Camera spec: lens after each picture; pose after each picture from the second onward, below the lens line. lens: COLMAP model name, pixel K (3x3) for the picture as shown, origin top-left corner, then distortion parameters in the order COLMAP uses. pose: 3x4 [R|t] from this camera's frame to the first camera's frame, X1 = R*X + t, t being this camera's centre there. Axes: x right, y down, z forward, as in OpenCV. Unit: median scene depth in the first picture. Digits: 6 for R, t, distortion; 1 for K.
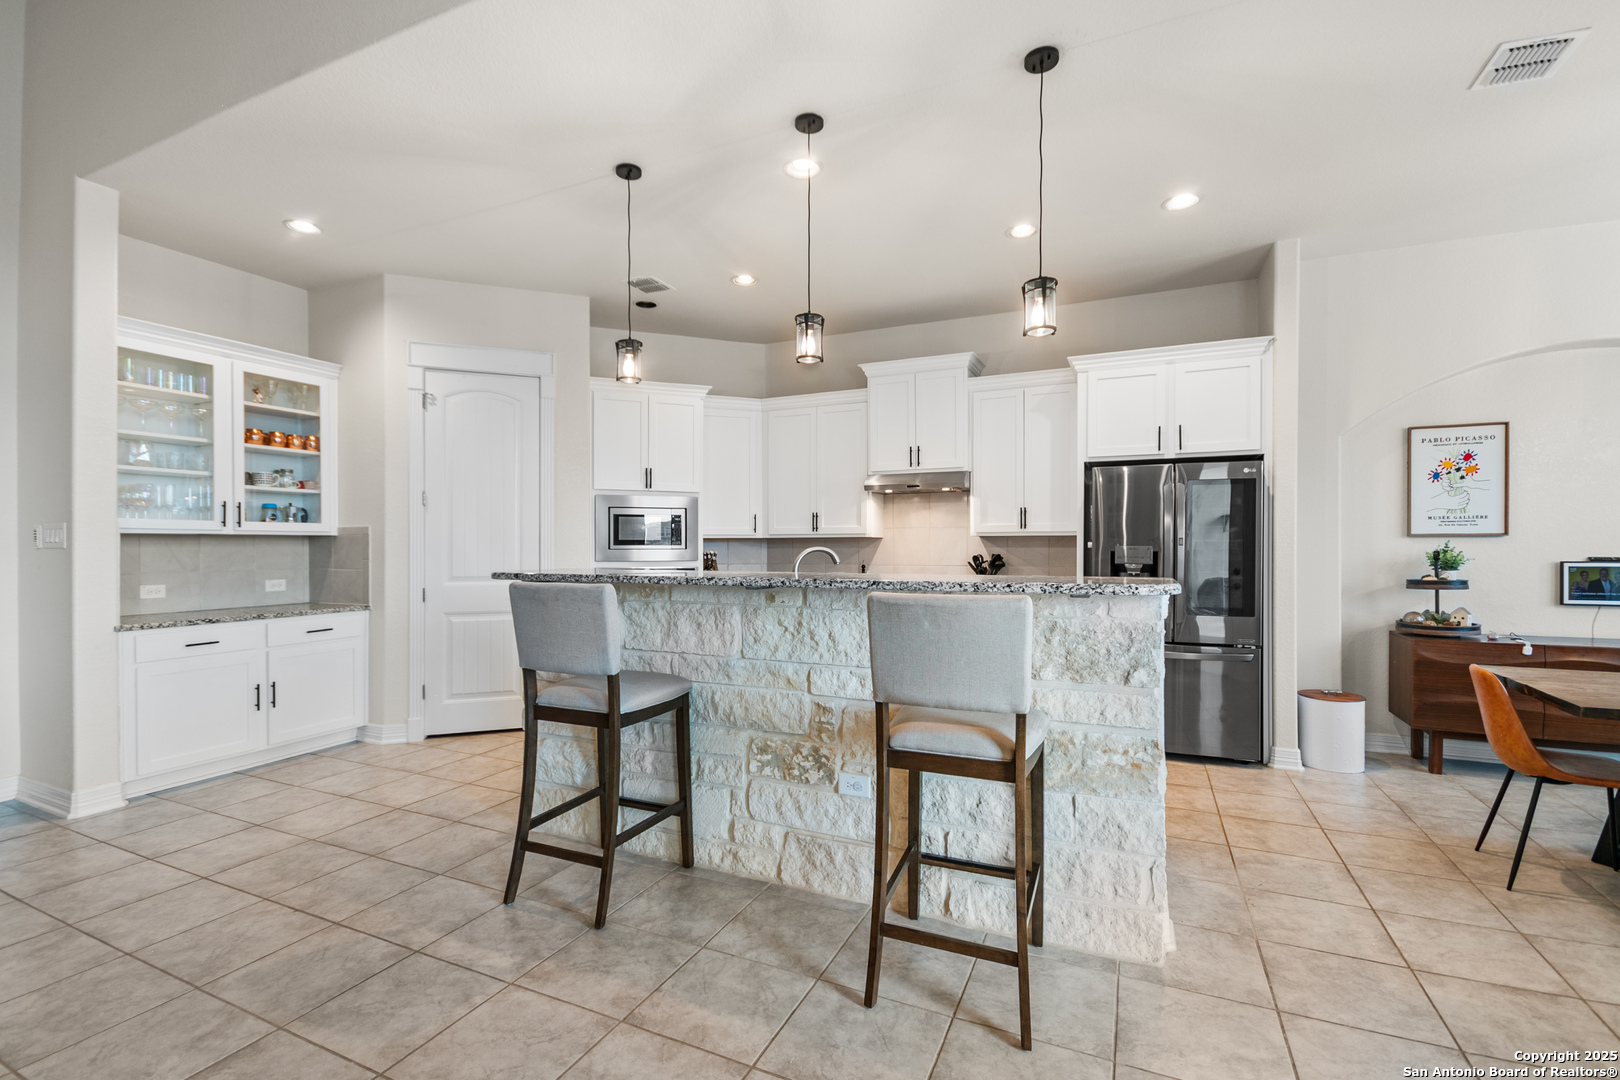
lens RADIAL K [[722.0, 0, 806.4], [0, 722.0, 544.0], [0, 0, 1]] dist [0.014388, -0.011883]
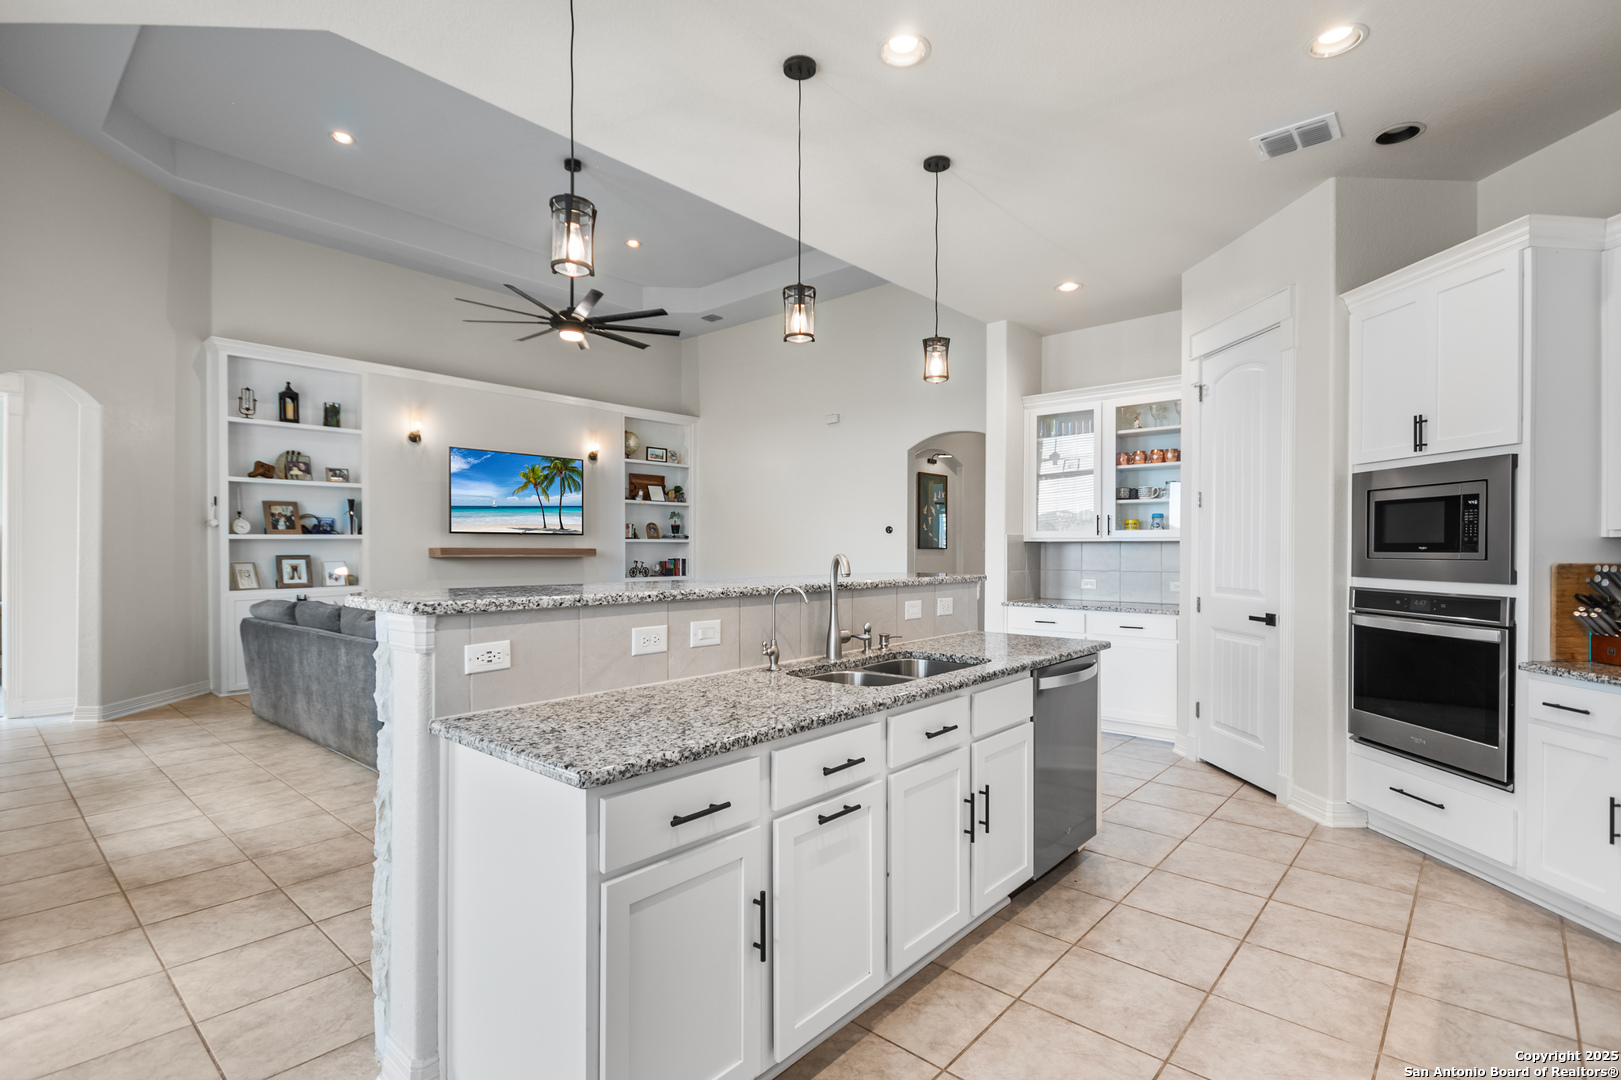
lens RADIAL K [[768.1, 0, 799.5], [0, 768.1, 547.0], [0, 0, 1]] dist [-0.000804, -0.001165]
pose [[-0.288220, -0.001074, -0.957564, 0.551875], [0.001621, 0.999997, -0.001610, -0.002406], [0.957563, -0.002017, -0.288218, 0.792975]]
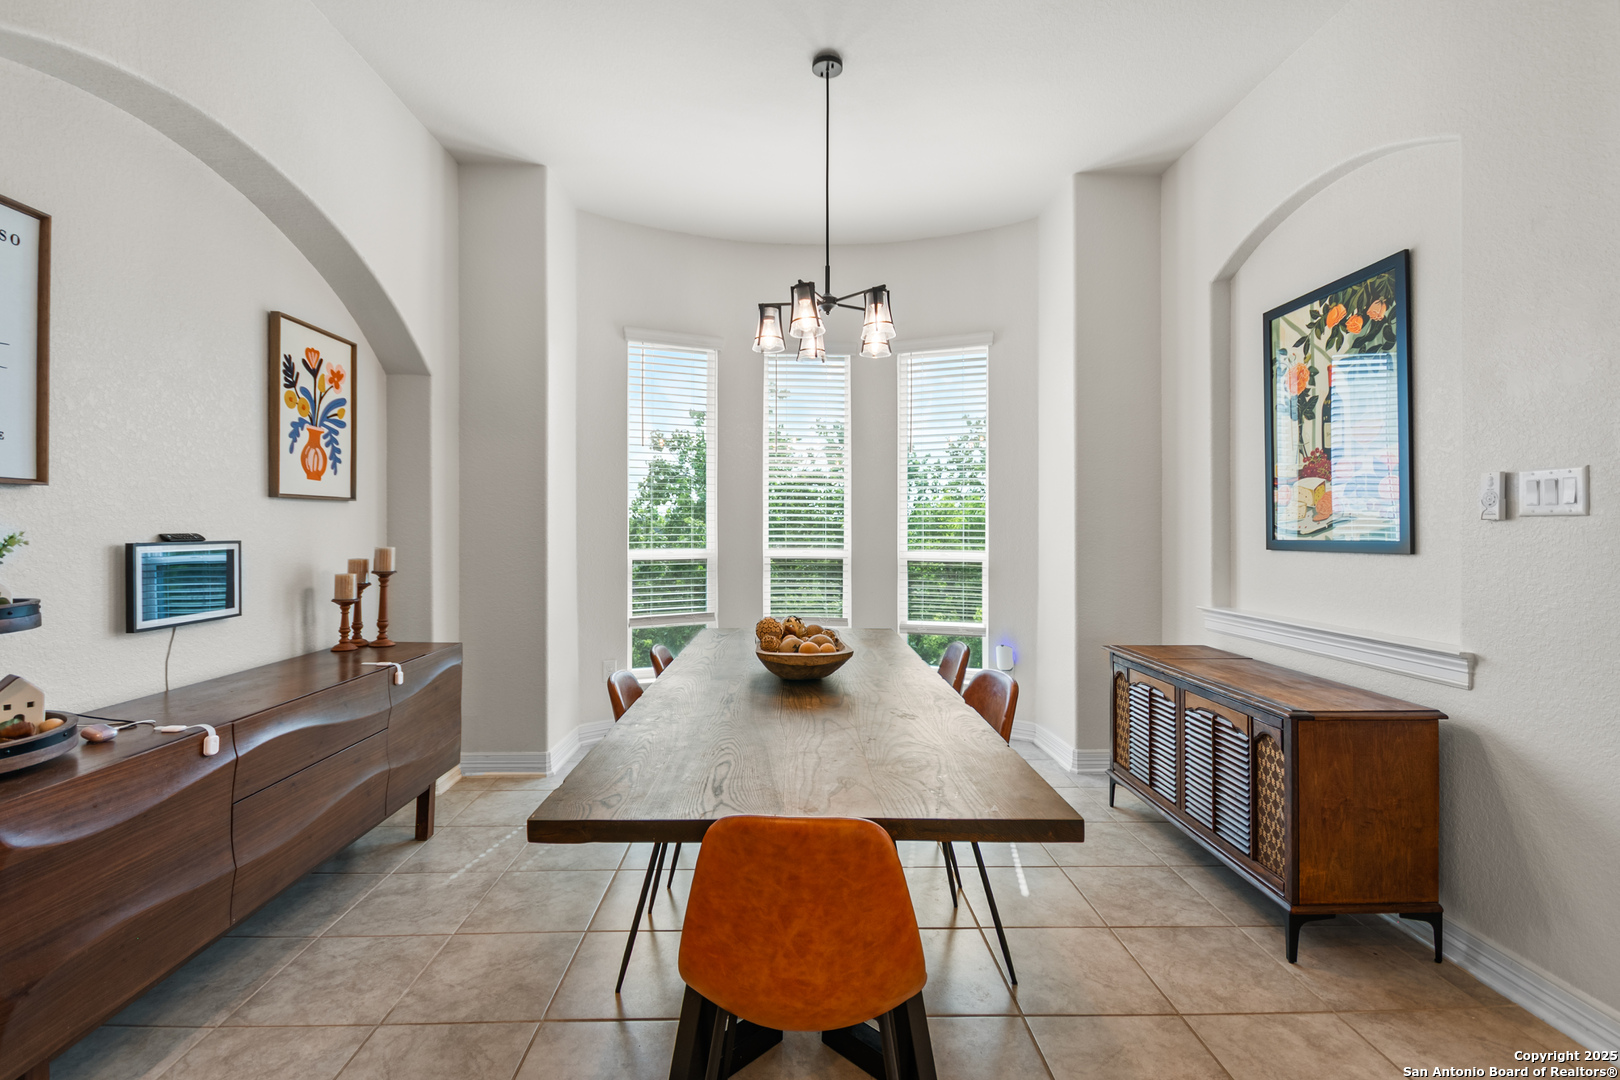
lens RADIAL K [[723.5, 0, 807.4], [0, 723.5, 524.9], [0, 0, 1]] dist [0.015765, -0.010539]
pose [[-0.454409, 0.003023, 0.890788, 0.342976], [-0.004343, 0.999975, -0.005609, 0.010581], [-0.890783, -0.006417, -0.454384, 0.697744]]
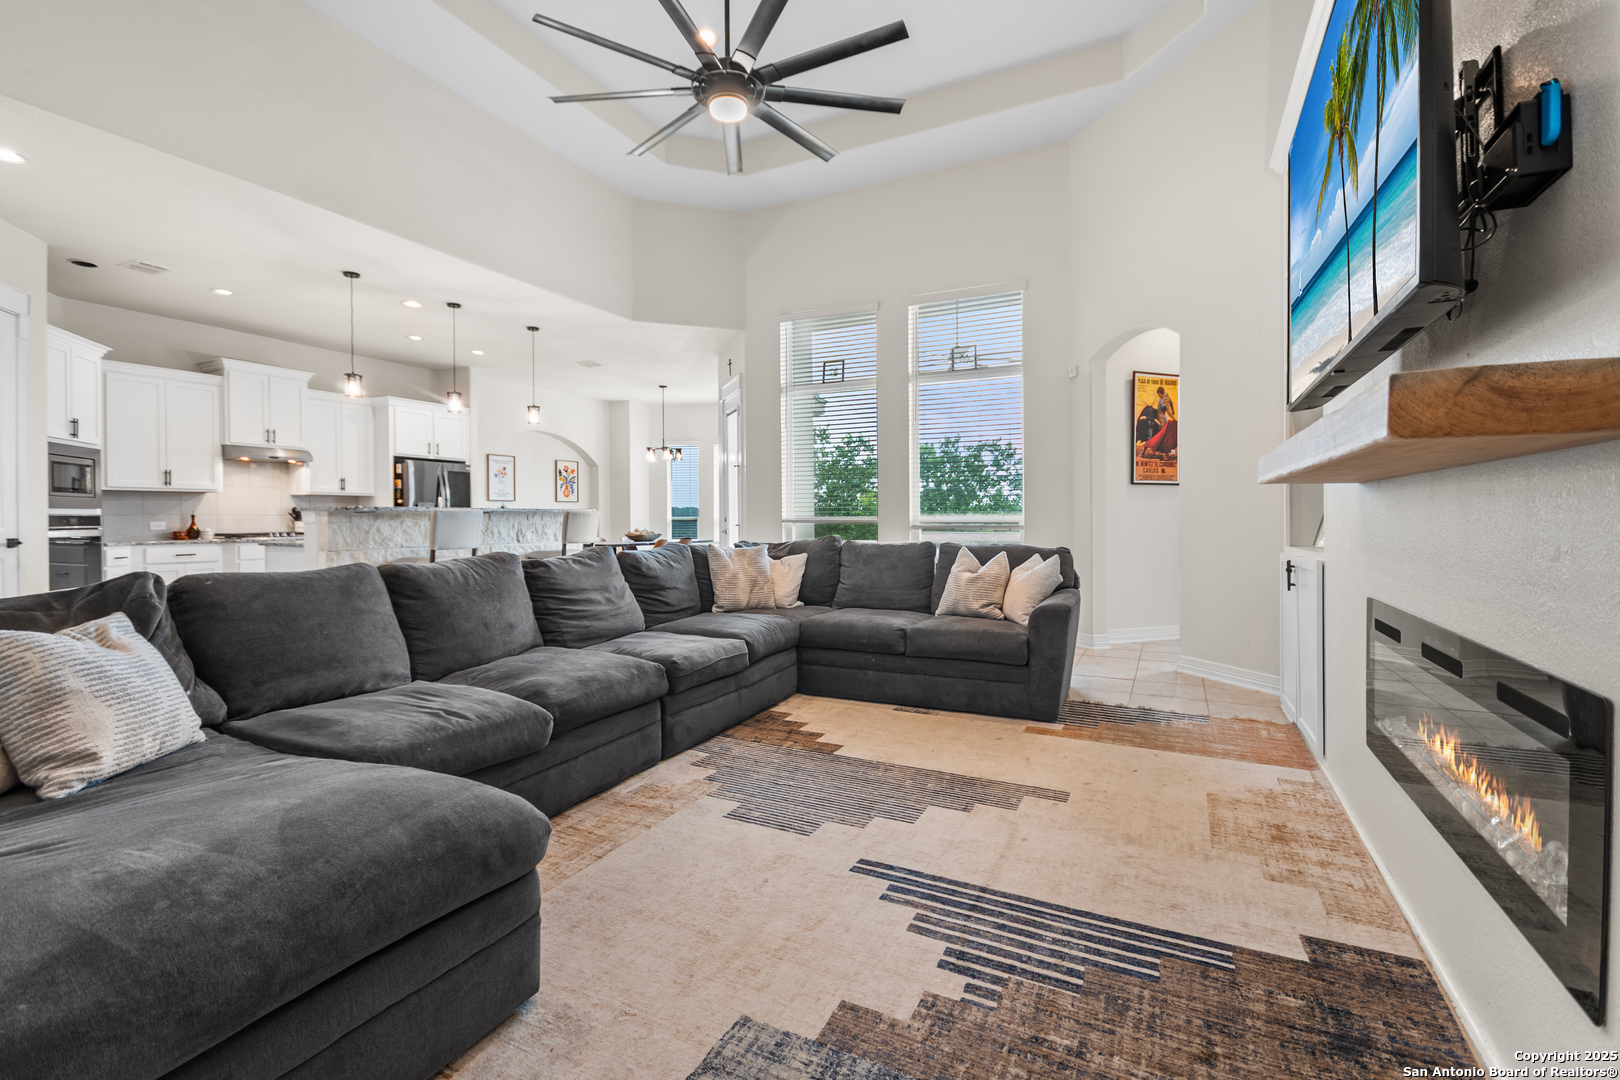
lens RADIAL K [[723.5, 0, 807.4], [0, 723.5, 524.9], [0, 0, 1]] dist [0.015765, -0.010539]
pose [[0.020768, -0.010253, 0.999732, -1.385768], [-0.000716, 0.999947, 0.010270, 0.039974], [-0.999784, -0.000929, 0.020759, -0.079684]]
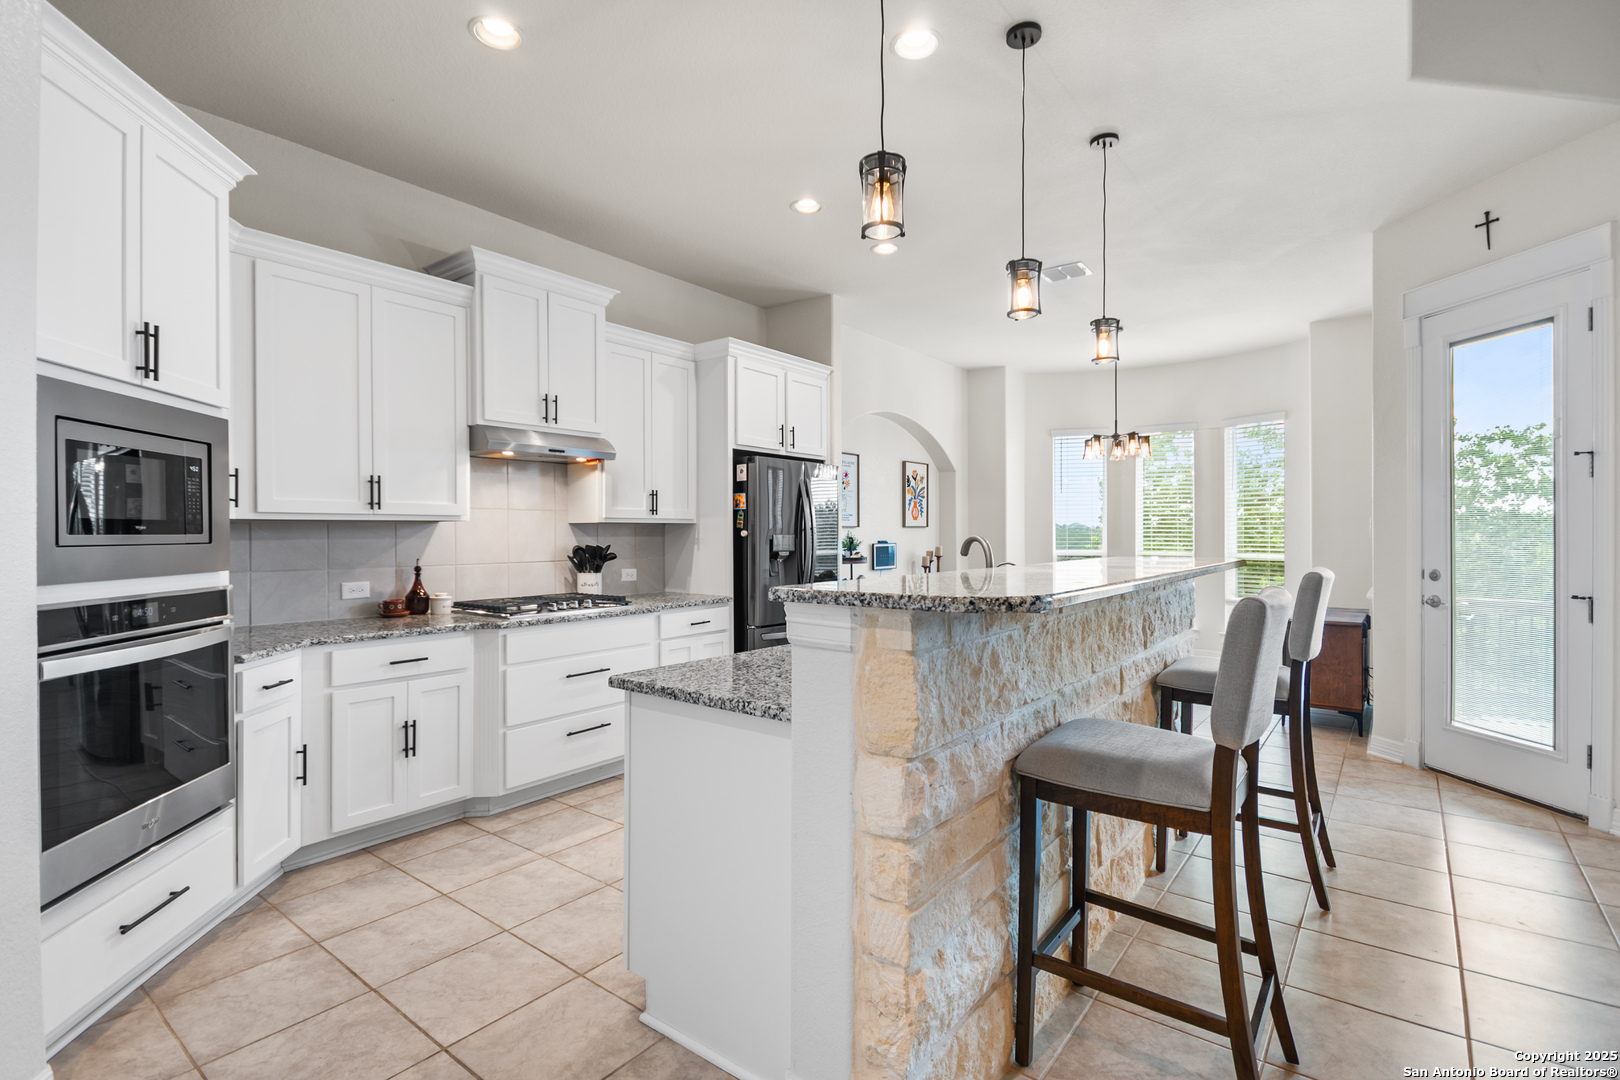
lens RADIAL K [[761.6, 0, 801.9], [0, 761.6, 536.7], [0, 0, 1]] dist [0.008906, -0.000223]
pose [[0.223828, -0.004596, 0.974618, -0.587049], [-0.002685, 0.999982, 0.005332, -0.000279], [-0.974625, -0.003811, 0.223812, 0.658546]]
